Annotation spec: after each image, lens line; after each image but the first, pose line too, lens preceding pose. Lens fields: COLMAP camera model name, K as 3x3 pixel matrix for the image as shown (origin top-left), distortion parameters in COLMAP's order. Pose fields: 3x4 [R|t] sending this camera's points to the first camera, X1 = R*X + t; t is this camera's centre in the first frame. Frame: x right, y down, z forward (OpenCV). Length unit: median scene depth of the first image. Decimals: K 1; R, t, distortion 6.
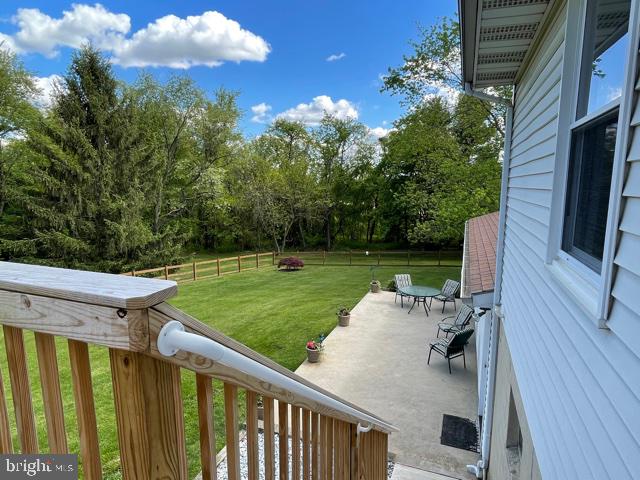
lens RADIAL K [[393.0, 0, 320.0], [0, 393.0, 240.0], [0, 0, 1]] dist [0.002649, 0.002584]
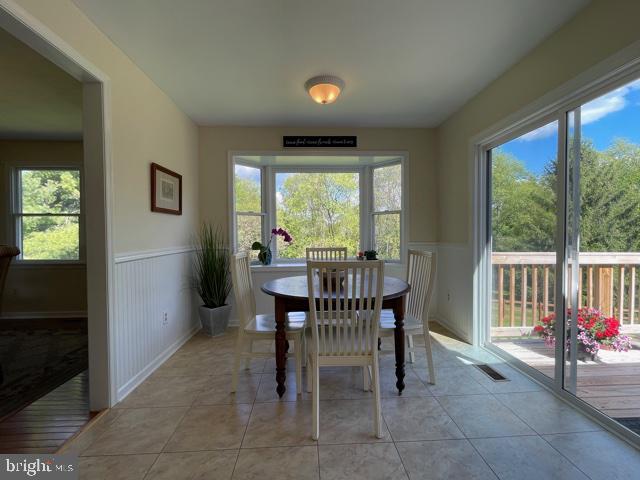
lens RADIAL K [[286.4, 0, 317.6], [0, 286.4, 242.8], [0, 0, 1]] dist [0.000239, 0.000151]
pose [[0.401799, 0.017437, -0.915562, -0.028604], [-0.119715, 0.992238, -0.033640, 0.013254], [0.907869, 0.123123, 0.400768, -0.104005]]
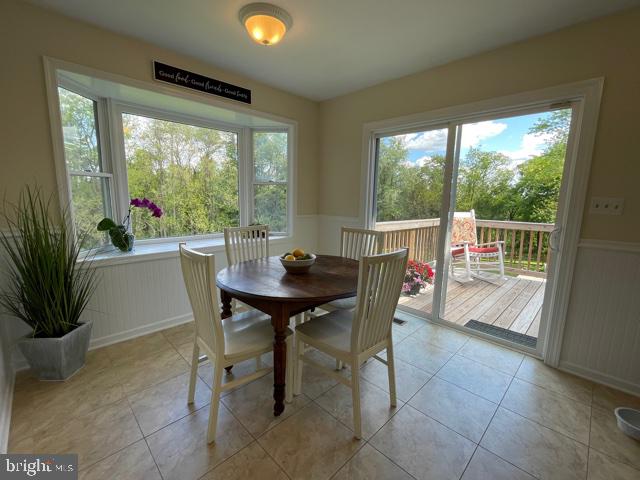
lens RADIAL K [[286.4, 0, 317.6], [0, 286.4, 242.8], [0, 0, 1]] dist [0.000239, 0.000151]
pose [[0.910933, 0.074338, -0.405800, -0.053823], [-0.069578, 0.997225, 0.026494, 0.012598], [0.406644, 0.004100, 0.913578, -0.120929]]
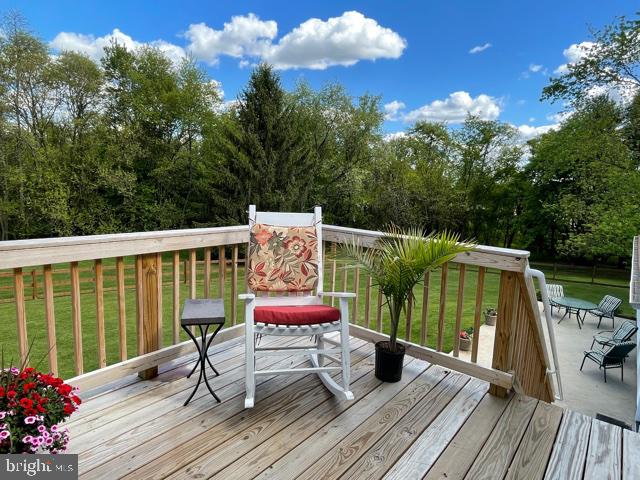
lens RADIAL K [[398.4, 0, 318.8], [0, 398.4, 236.8], [0, 0, 1]] dist [0.000233, 0.001318]
pose [[0.950569, 0.079591, -0.300141, -0.024409], [-0.081095, 0.996678, 0.007464, 0.002668], [0.299738, 0.017245, 0.953866, -0.056492]]
